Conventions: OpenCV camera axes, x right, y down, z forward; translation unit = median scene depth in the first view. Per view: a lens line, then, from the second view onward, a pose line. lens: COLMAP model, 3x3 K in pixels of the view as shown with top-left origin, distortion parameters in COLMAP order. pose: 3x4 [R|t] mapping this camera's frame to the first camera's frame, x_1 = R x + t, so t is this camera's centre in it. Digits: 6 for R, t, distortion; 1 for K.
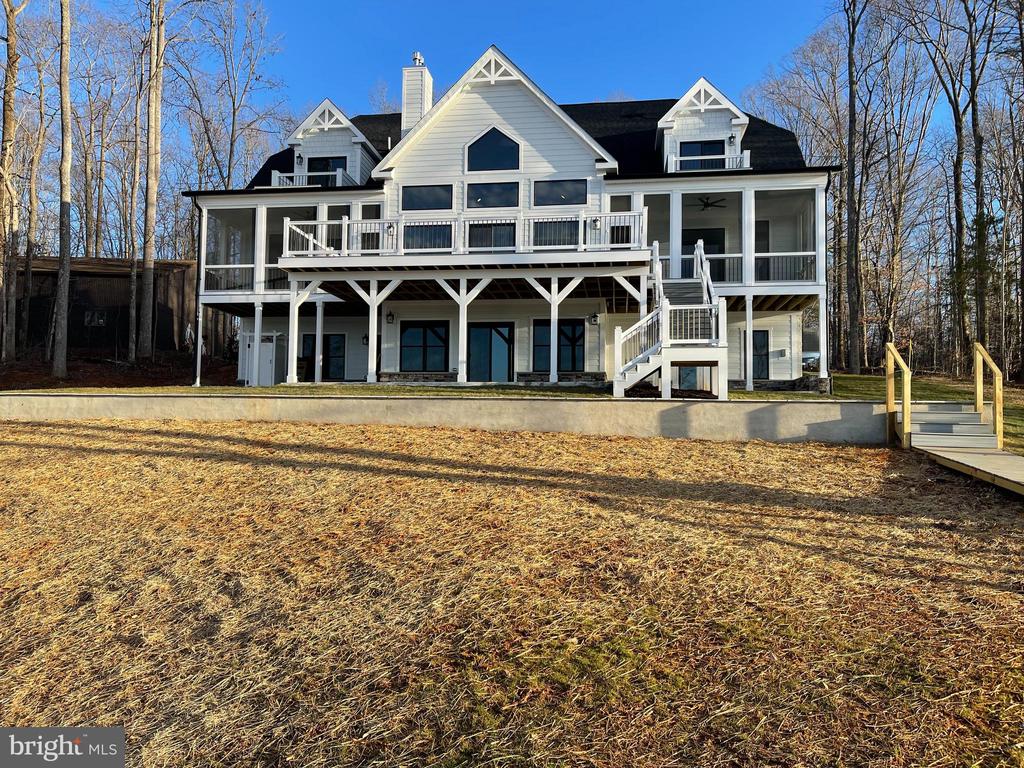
lens RADIAL K [[783.2, 0, 515.7], [0, 783.2, 384.9], [0, 0, 1]] dist [0.070195, -0.089143]
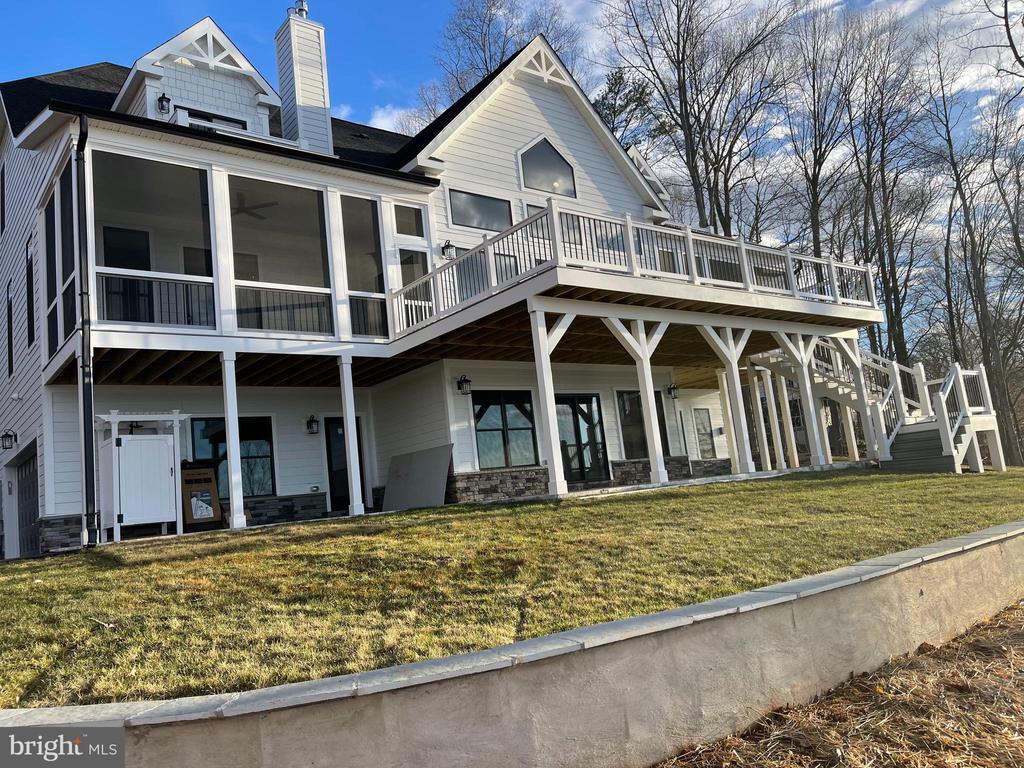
lens RADIAL K [[783.2, 0, 511.0], [0, 783.2, 392.4], [0, 0, 1]] dist [0.070195, -0.089143]
pose [[0.663401, 0.017467, 0.748060, -0.610489], [0.076394, 0.992923, -0.090933, -0.019510], [-0.744354, 0.117473, 0.657371, 0.559709]]
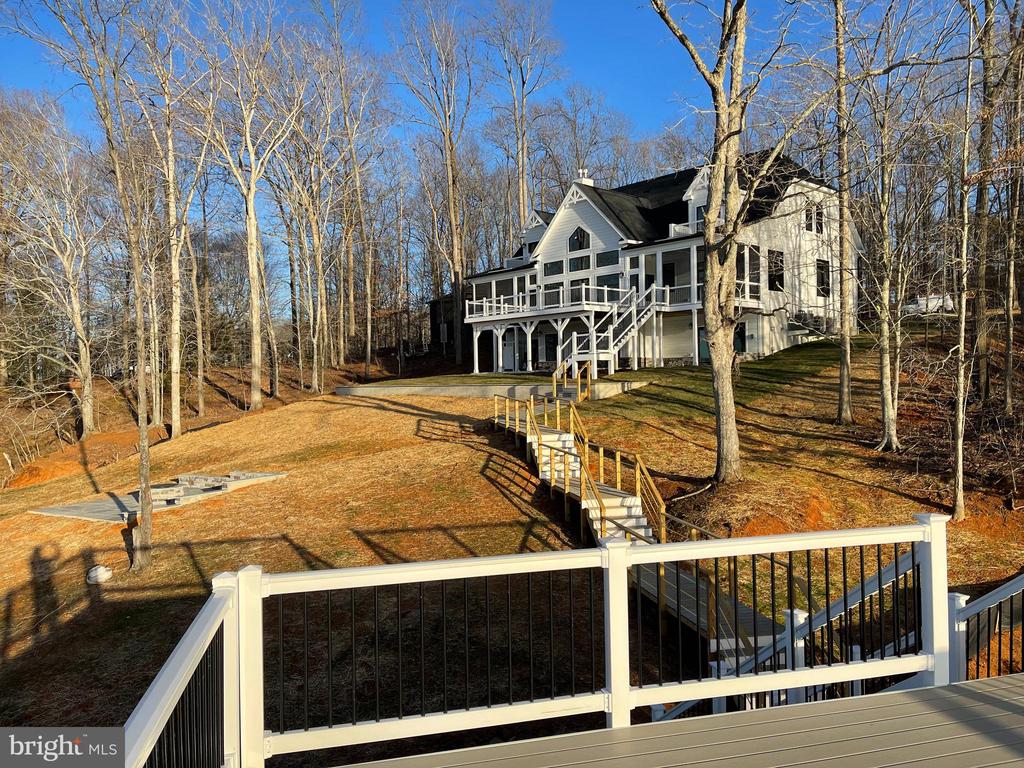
lens RADIAL K [[783.2, 0, 516.2], [0, 783.2, 389.4], [0, 0, 1]] dist [0.070195, -0.089143]
pose [[0.778223, -0.023779, -0.627538, 1.004936], [0.072148, 0.996052, 0.051729, -0.052607], [0.623830, -0.085532, 0.776866, -0.552628]]
